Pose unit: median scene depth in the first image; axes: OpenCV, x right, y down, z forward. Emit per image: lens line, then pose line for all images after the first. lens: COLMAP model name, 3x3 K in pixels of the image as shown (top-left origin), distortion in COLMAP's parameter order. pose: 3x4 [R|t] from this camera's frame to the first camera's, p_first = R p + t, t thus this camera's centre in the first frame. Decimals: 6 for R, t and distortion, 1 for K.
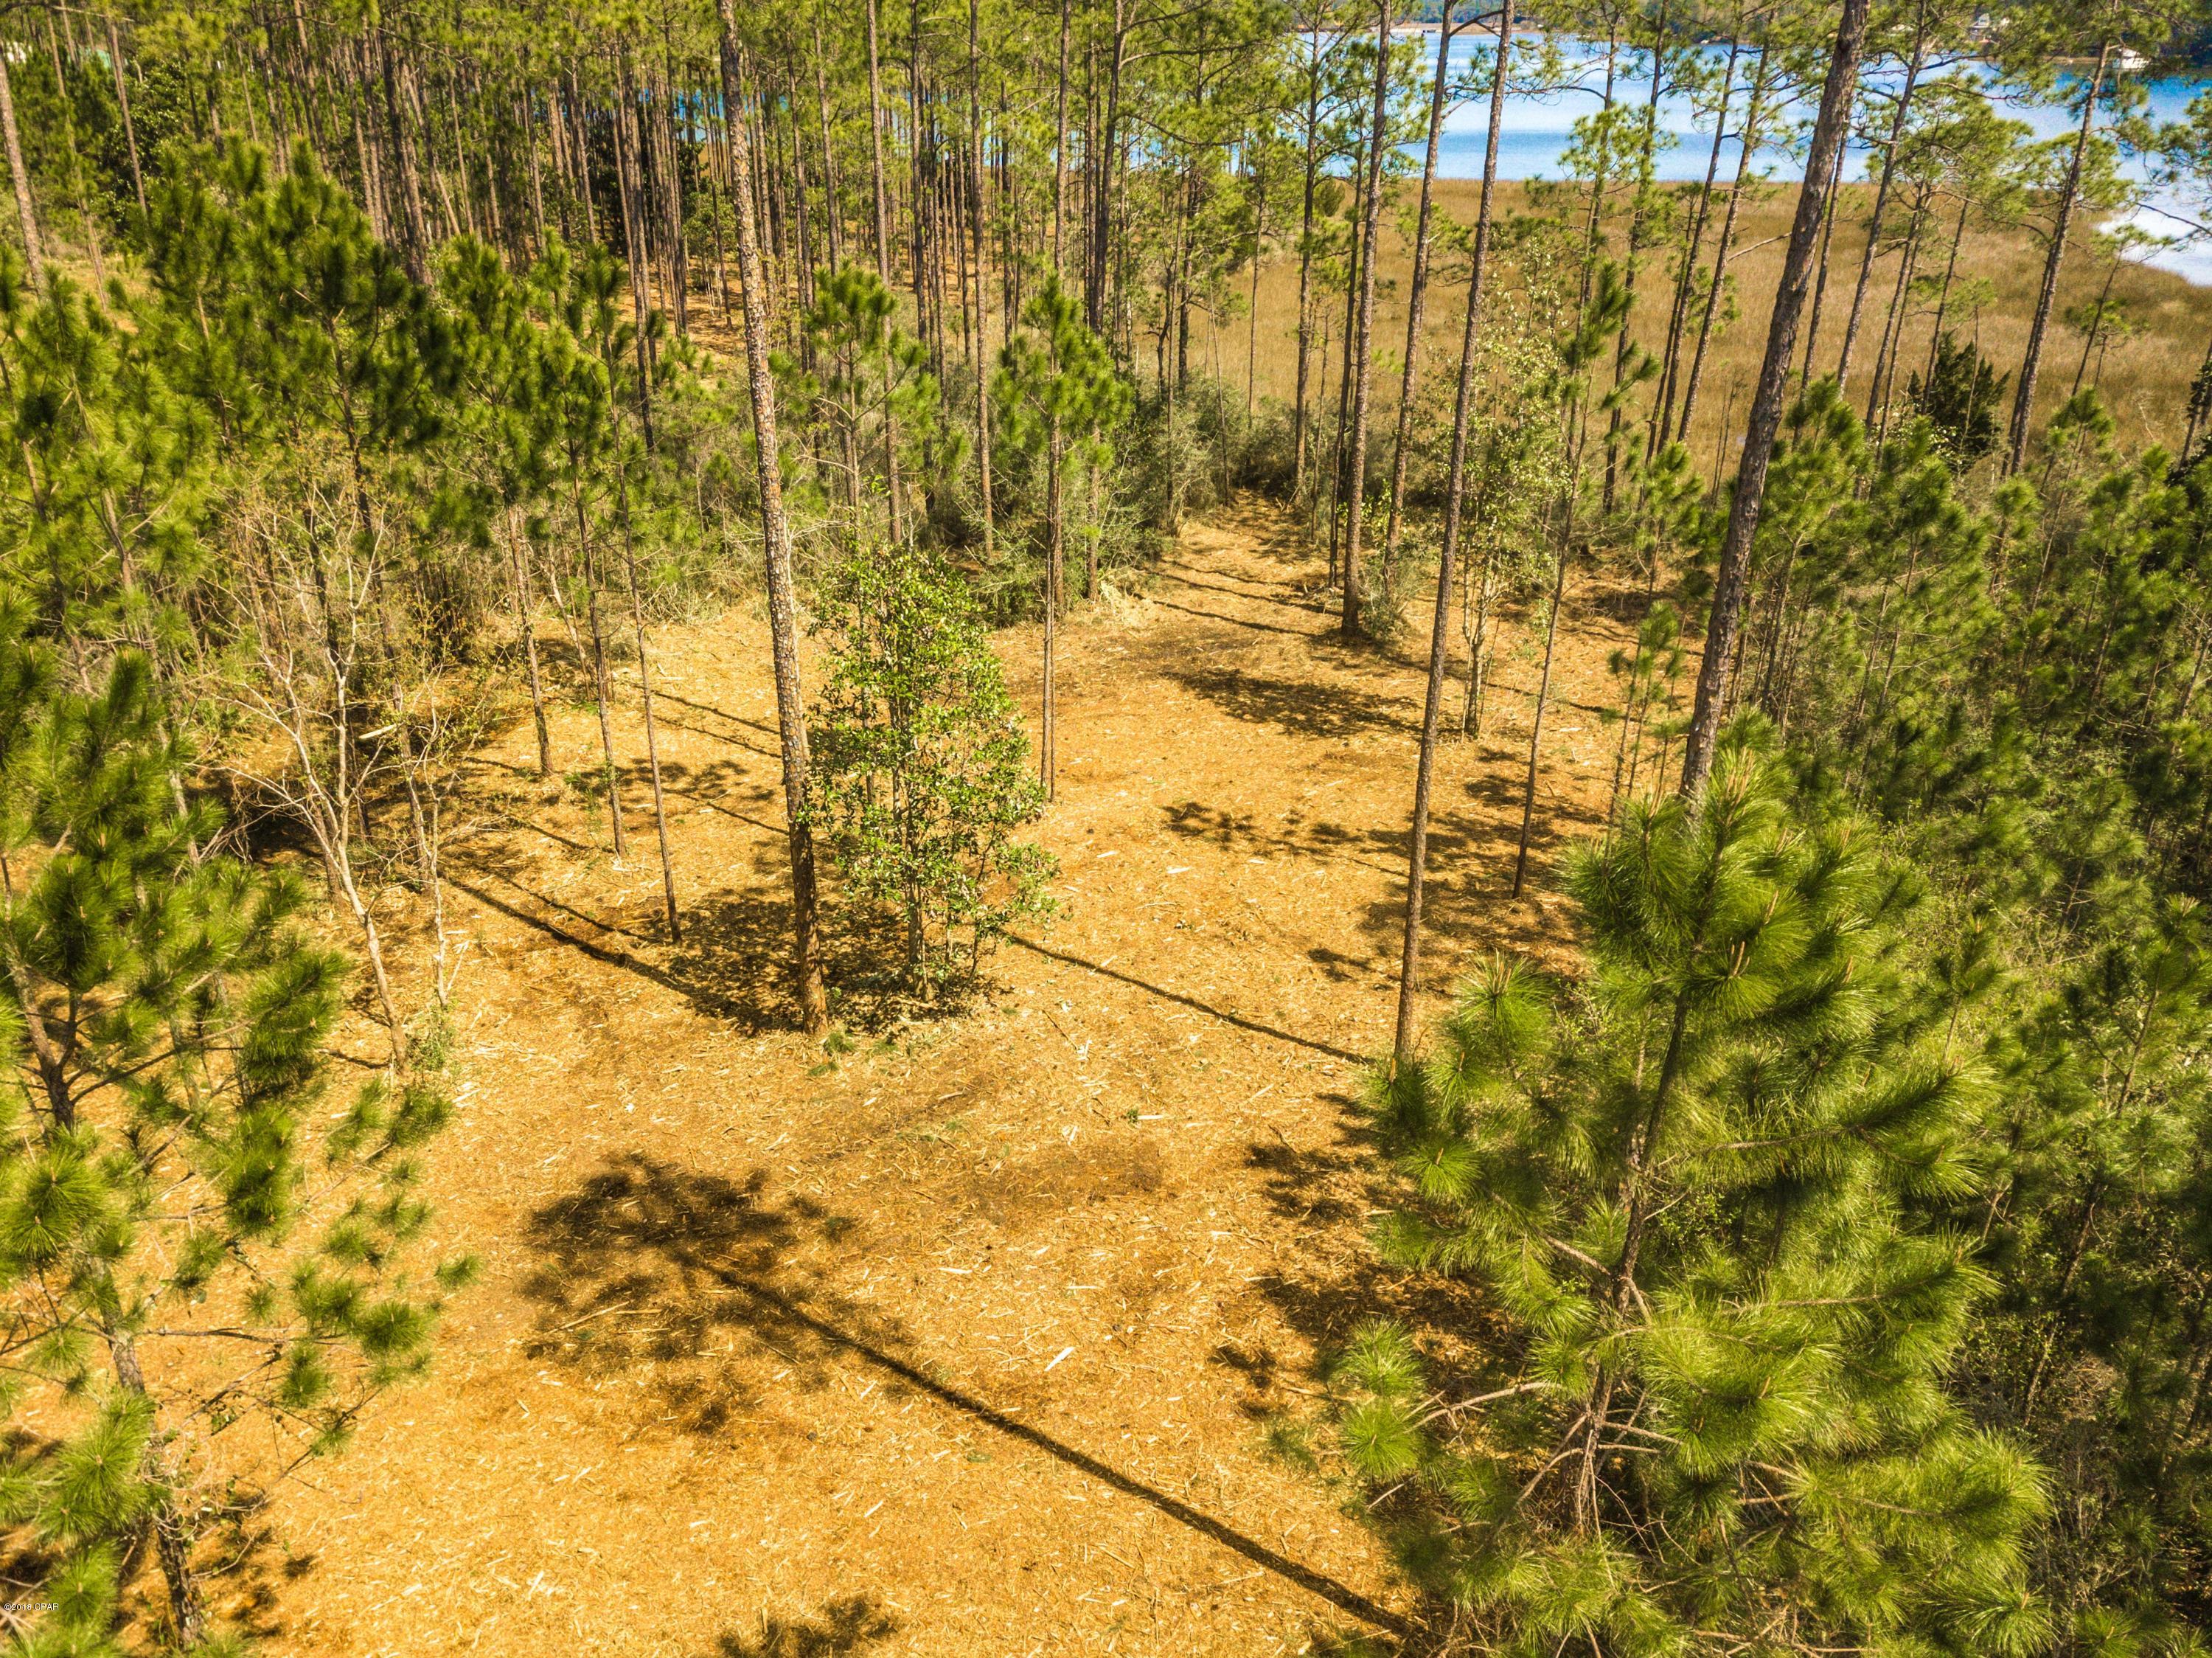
lens RADIAL K [[1775.3, 0, 1096.4], [0, 1775.3, 837.8], [0, 0, 1]] dist [0.005987, 0.010202]
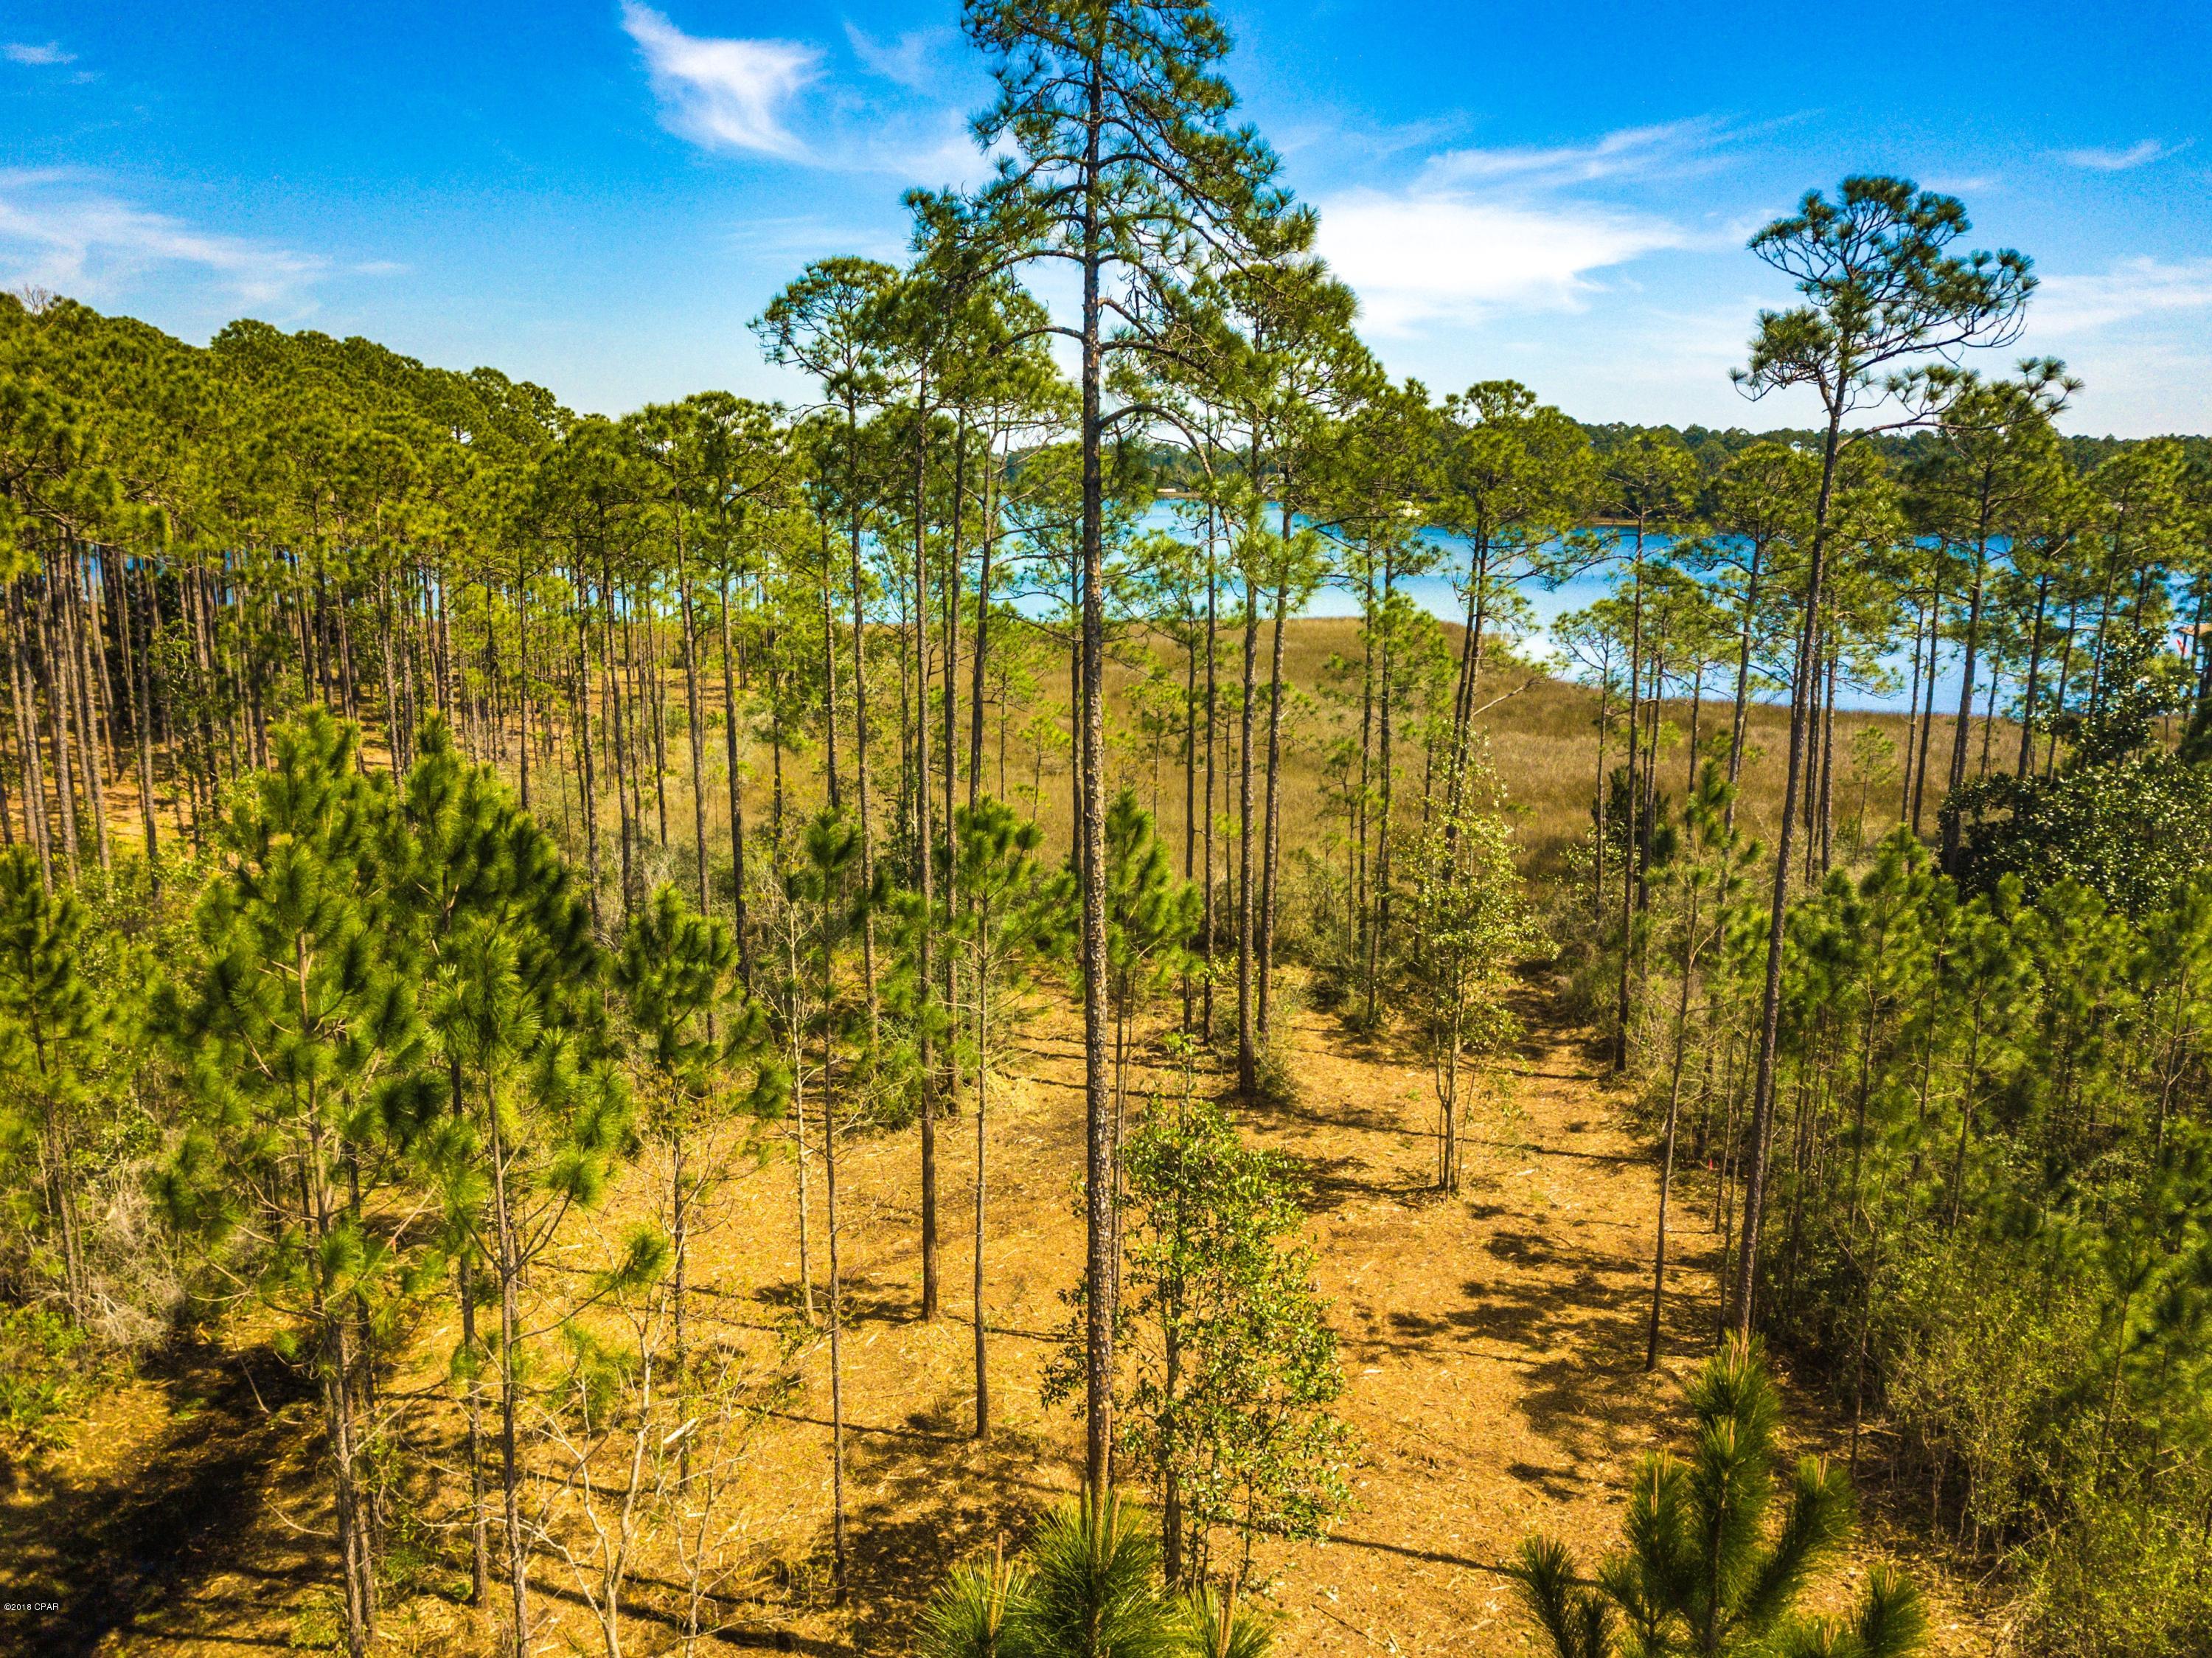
lens RADIAL K [[1775.3, 0, 1100.9], [0, 1775.3, 833.6], [0, 0, 1]] dist [0.005987, 0.010202]
pose [[0.940889, -0.068783, 0.331657, -0.322724], [0.140487, 0.970217, -0.197339, -0.092858], [-0.308206, 0.232268, 0.922530, 0.107000]]
